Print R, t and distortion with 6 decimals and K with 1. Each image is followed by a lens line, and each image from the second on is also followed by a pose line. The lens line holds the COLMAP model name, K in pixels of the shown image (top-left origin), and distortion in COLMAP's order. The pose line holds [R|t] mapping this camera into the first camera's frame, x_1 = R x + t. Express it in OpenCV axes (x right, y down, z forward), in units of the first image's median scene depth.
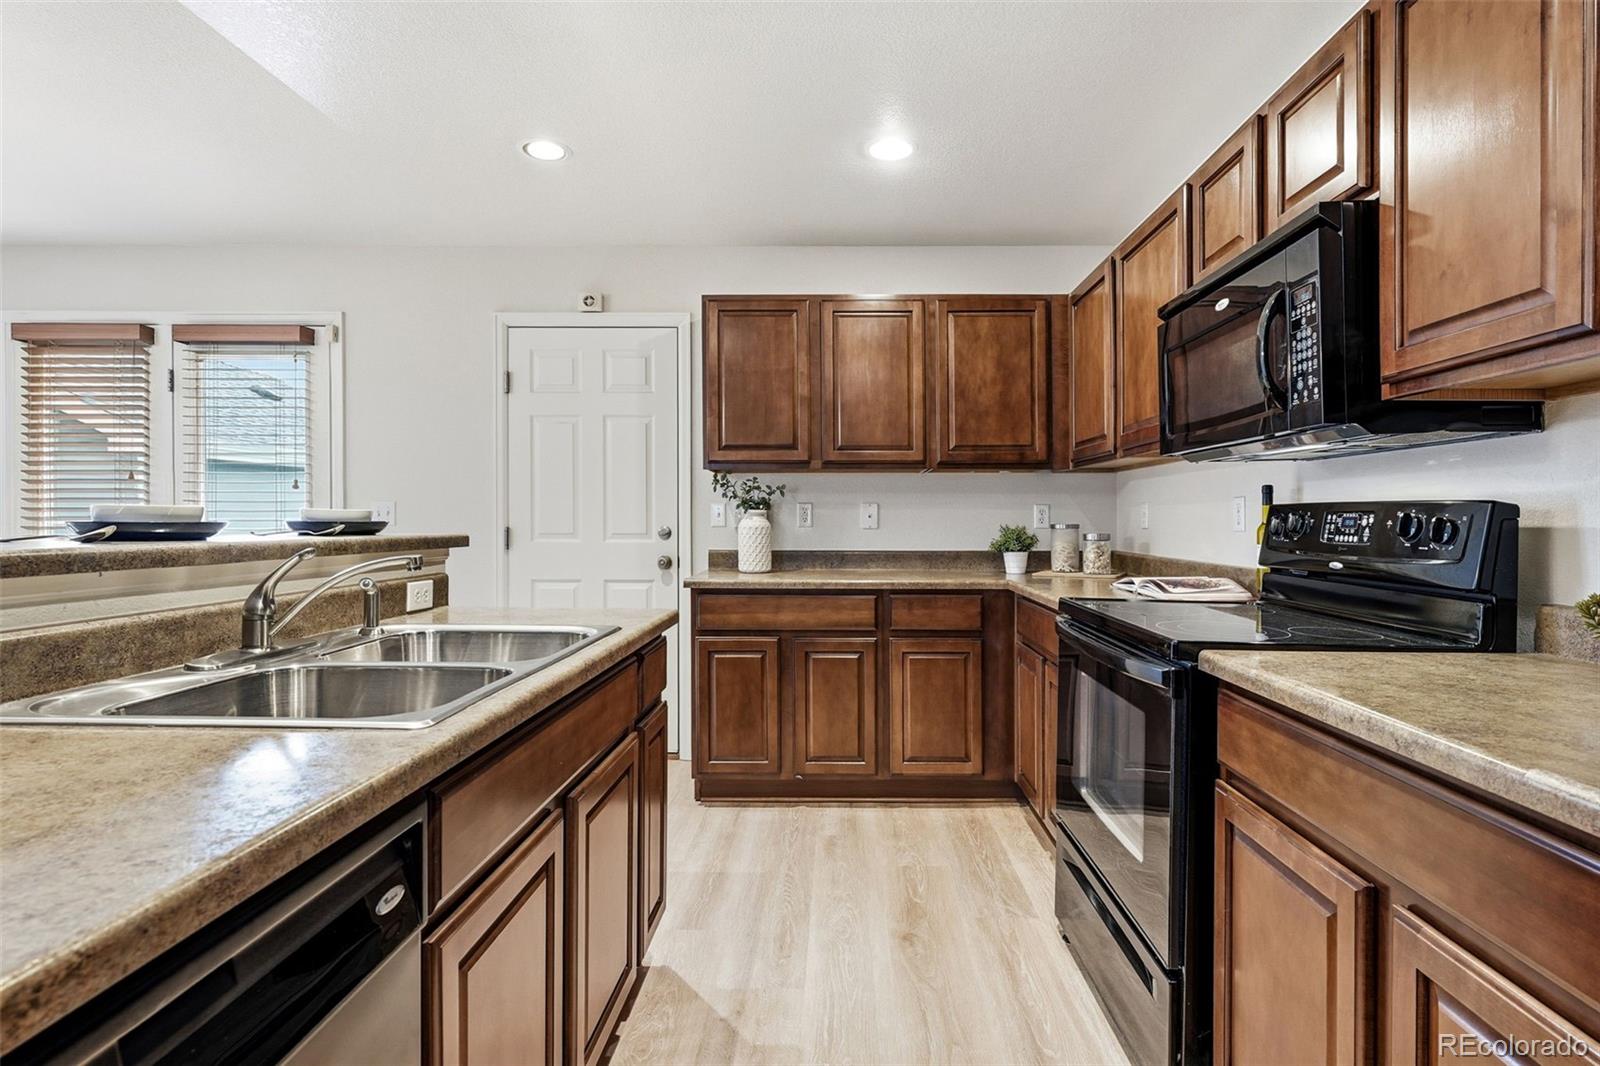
lens RADIAL K [[789.4, 0, 833.5], [0, 789.4, 528.2], [0, 0, 1]] dist [-0.000166, -0.000650]
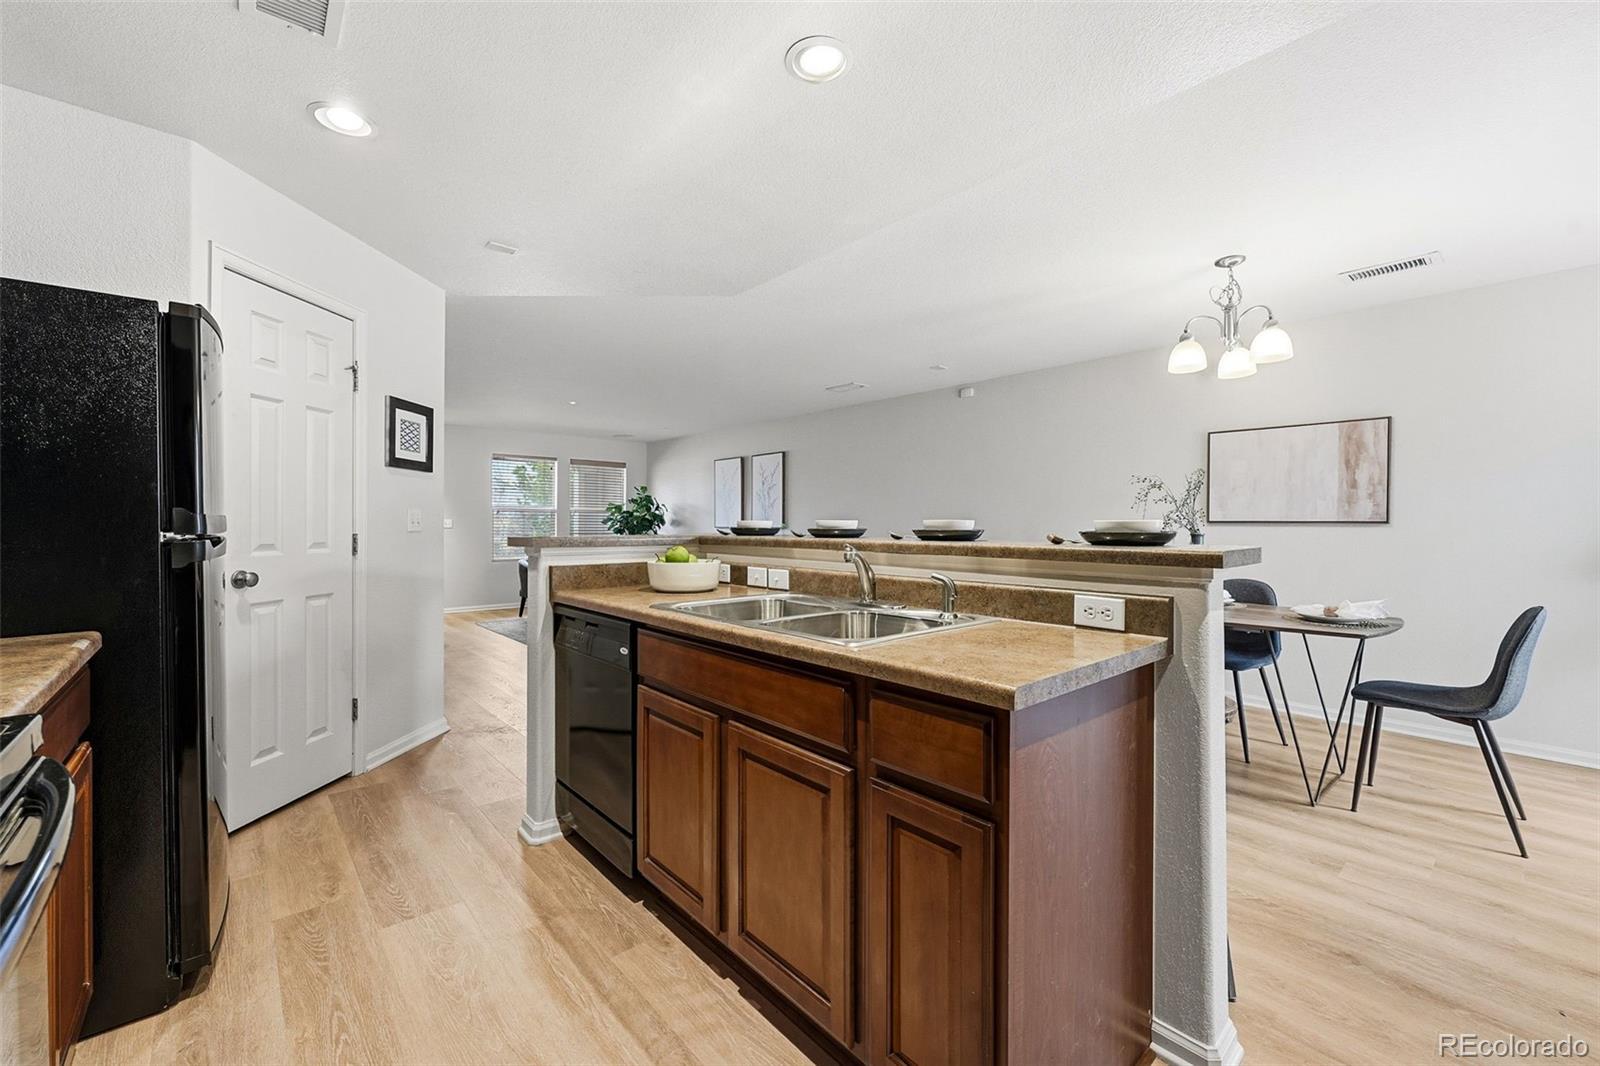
lens RADIAL K [[644.9, 0, 795.1], [0, 644.9, 529.9], [0, 0, 1]] dist [0.000449, -0.000096]
pose [[-0.743341, -0.003616, -0.668903, 0.177675], [-0.016281, 0.999787, 0.012688, -0.010633], [0.668714, 0.020322, -0.743242, 0.948015]]
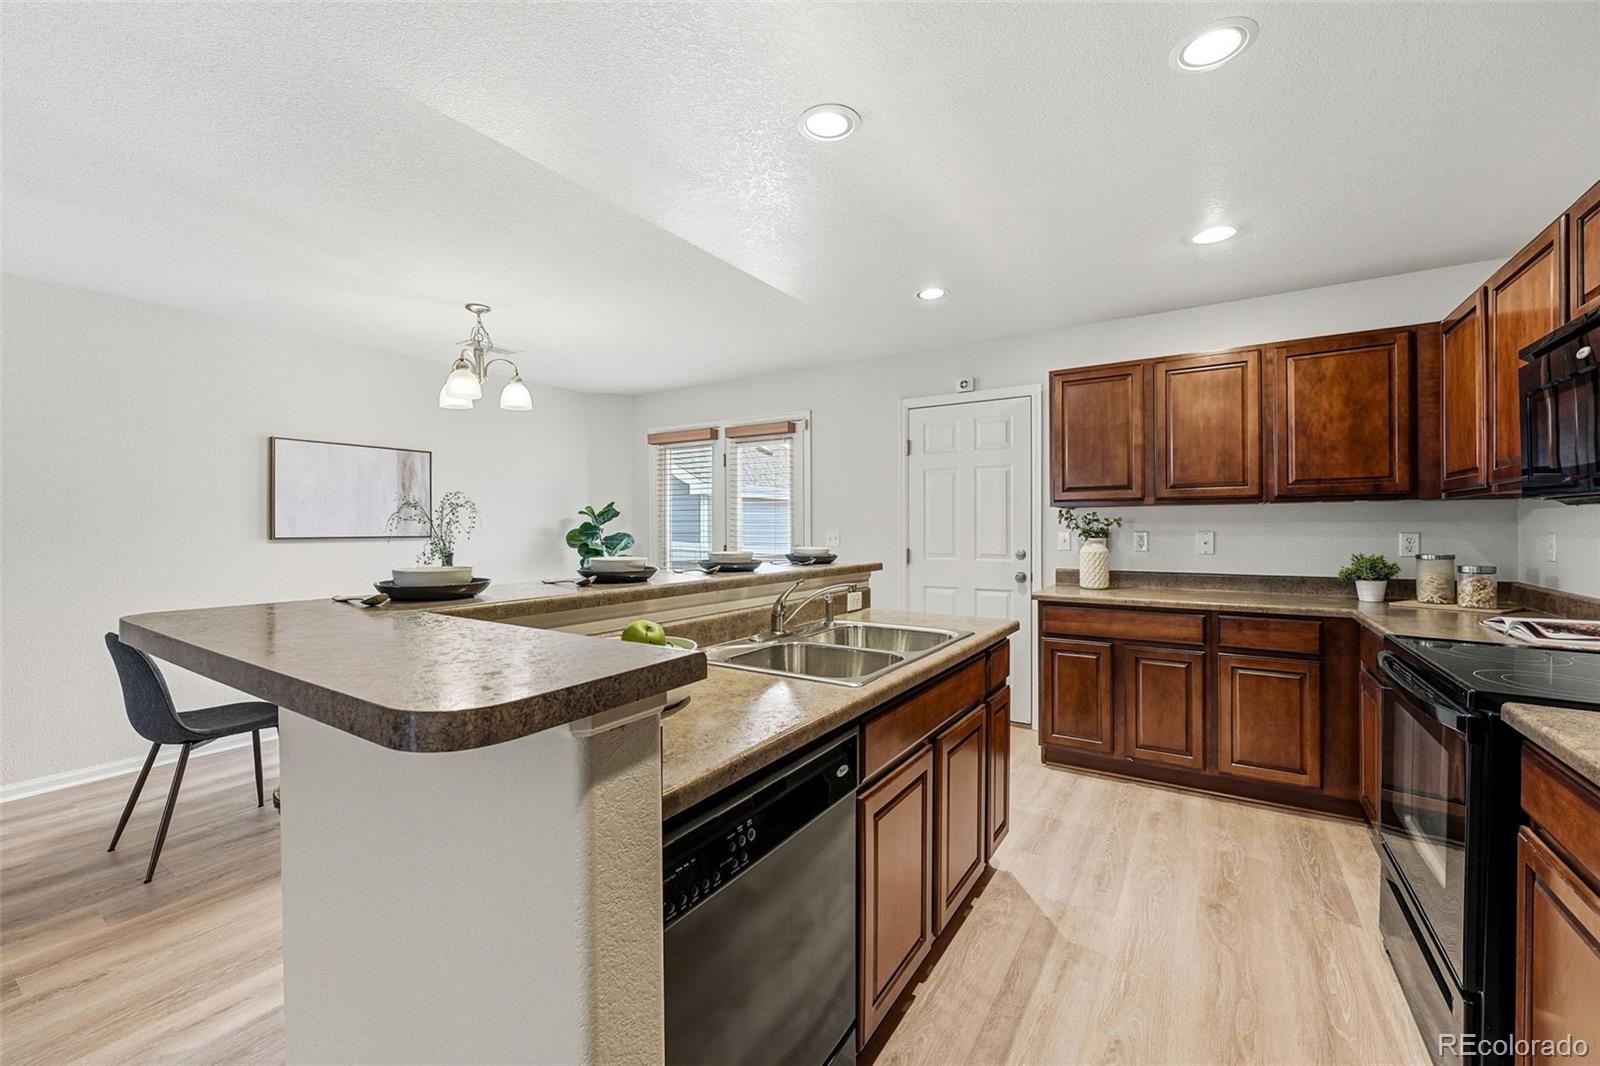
lens RADIAL K [[644.9, 0, 804.4], [0, 644.9, 536.9], [0, 0, 1]] dist [0.000449, -0.000096]
pose [[0.848480, 0.003458, -0.529215, 0.065244], [-0.000913, 0.999987, 0.005069, -0.039093], [0.529226, -0.003818, 0.848472, -0.129782]]
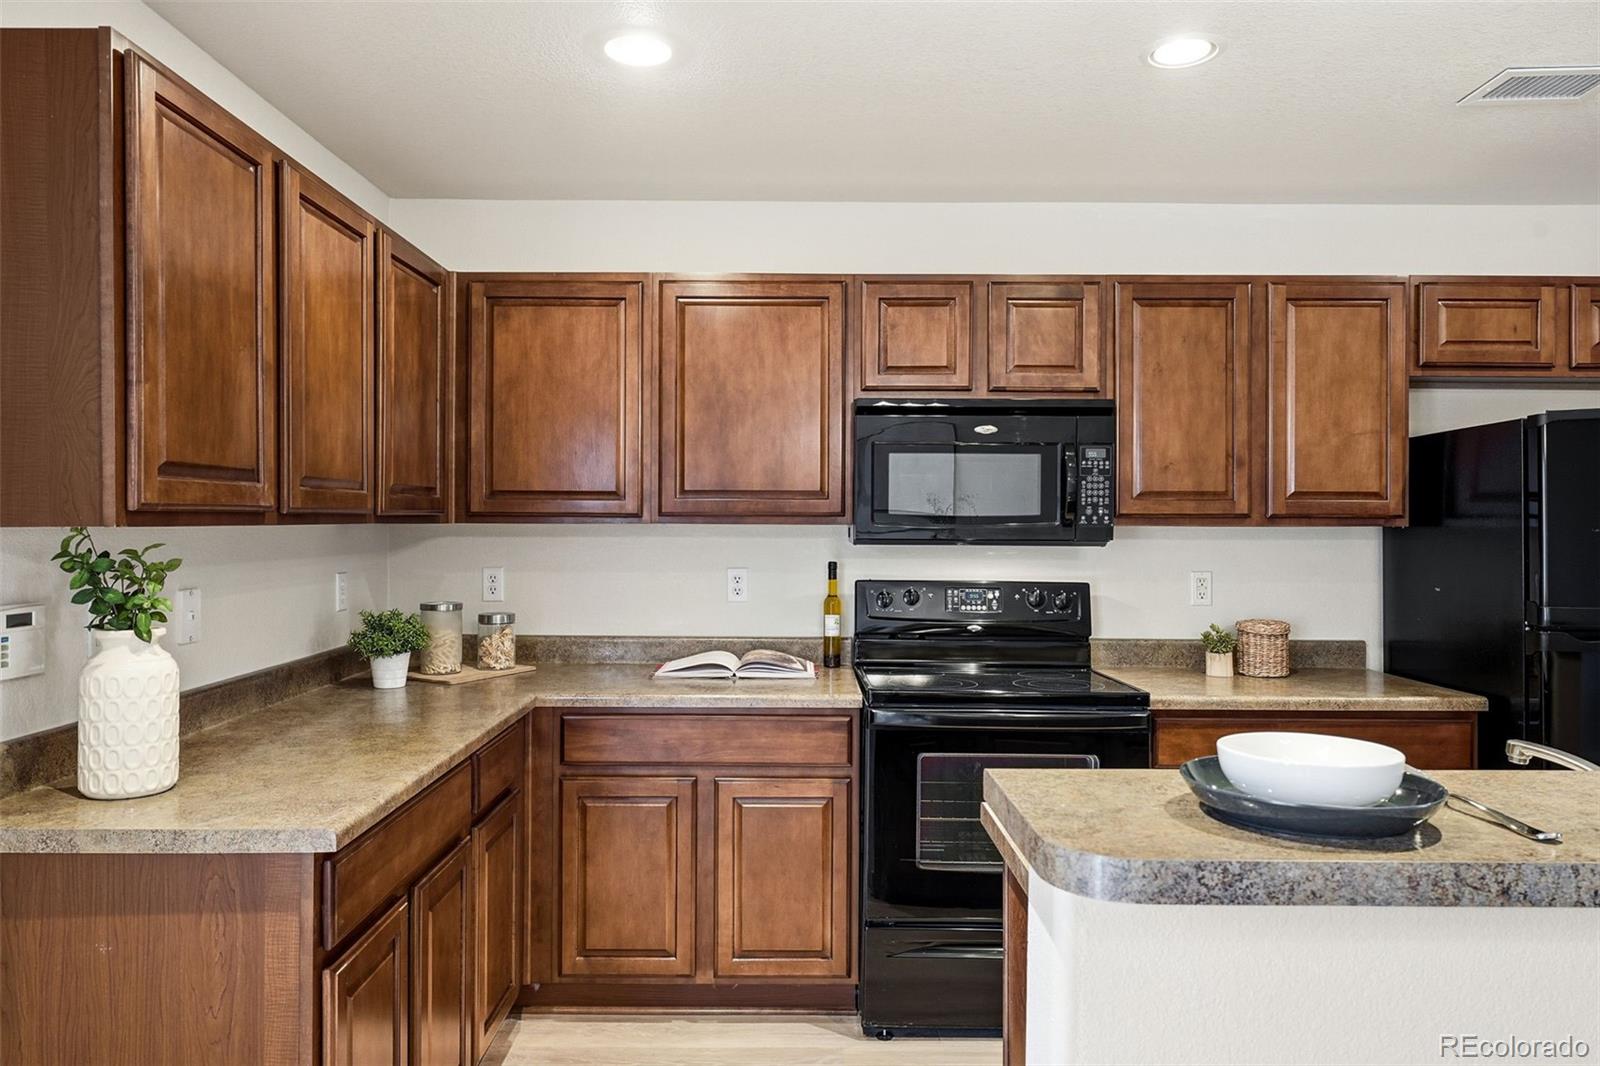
lens RADIAL K [[1067.0, 0, 794.3], [0, 1067.0, 522.8], [0, 0, 1]] dist [0.000170, 0.004348]
pose [[-0.009332, -0.003814, 0.999949, -0.812119], [0.007125, 0.999967, 0.003881, -0.097091], [-0.999931, 0.007161, -0.009304, 0.893094]]
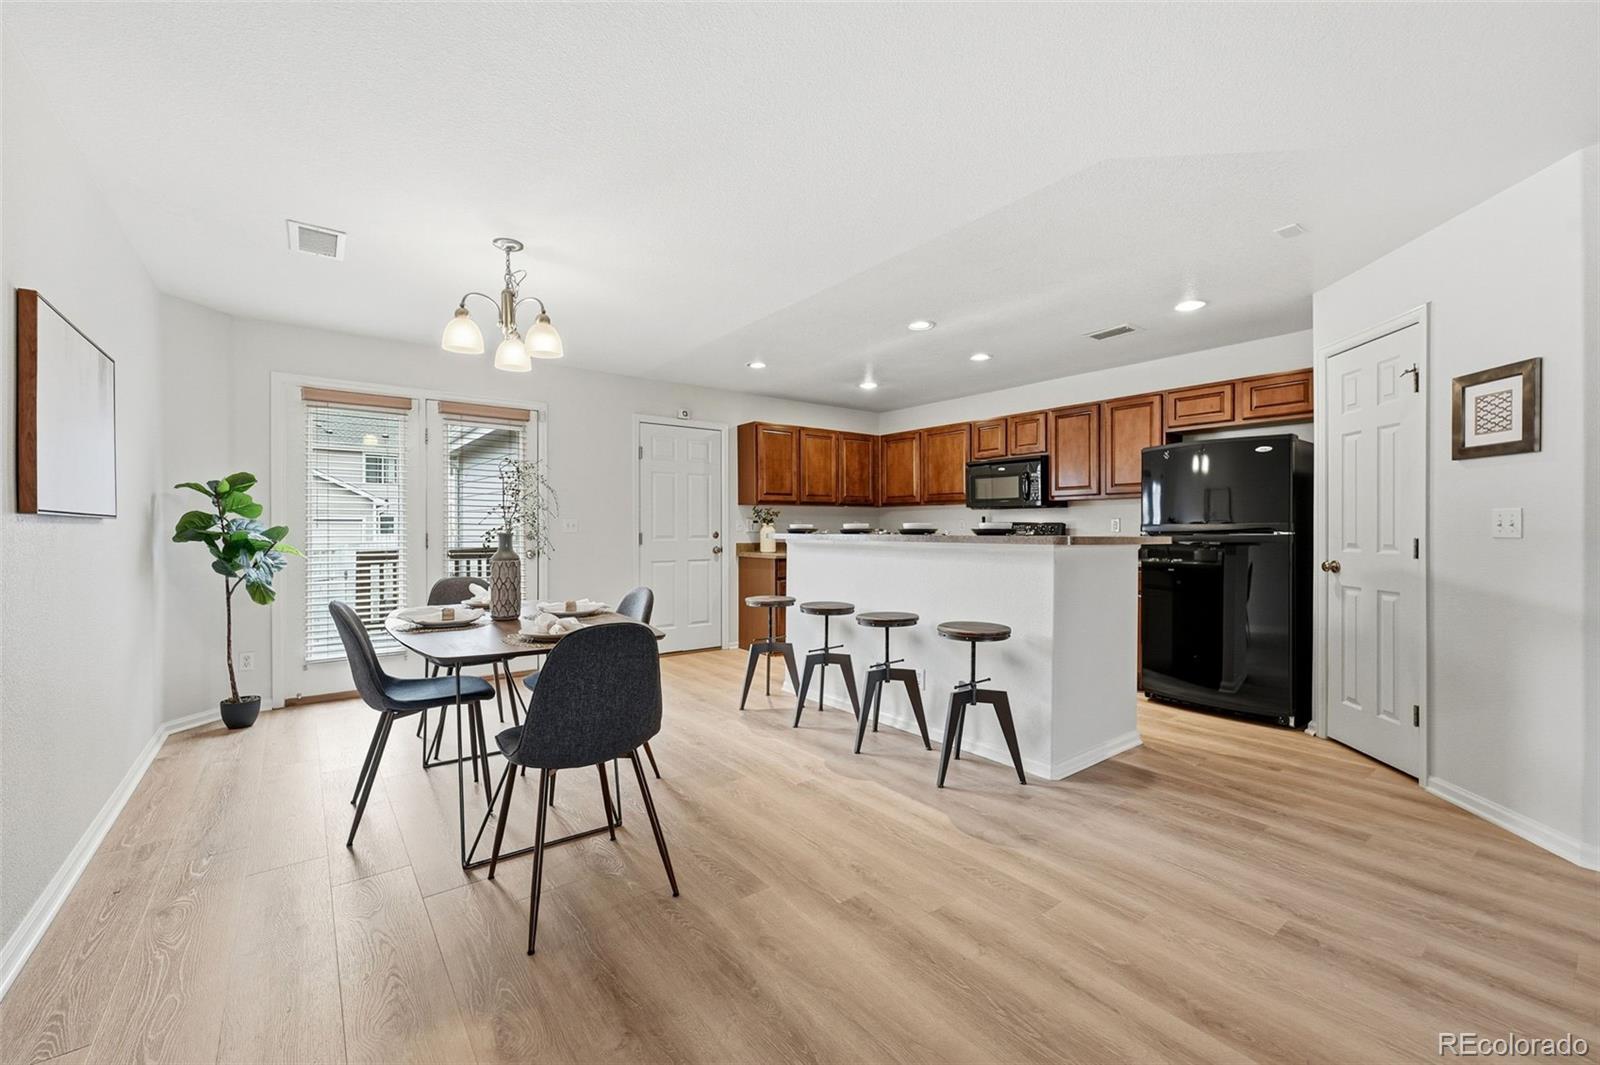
lens RADIAL K [[644.9, 0, 800.9], [0, 644.9, 532.7], [0, 0, 1]] dist [0.000449, -0.000096]
pose [[0.786521, -0.009598, 0.617489, -1.439353], [0.010792, 0.999940, 0.001797, 0.000036], [-0.617470, 0.005250, 0.786577, -0.543068]]
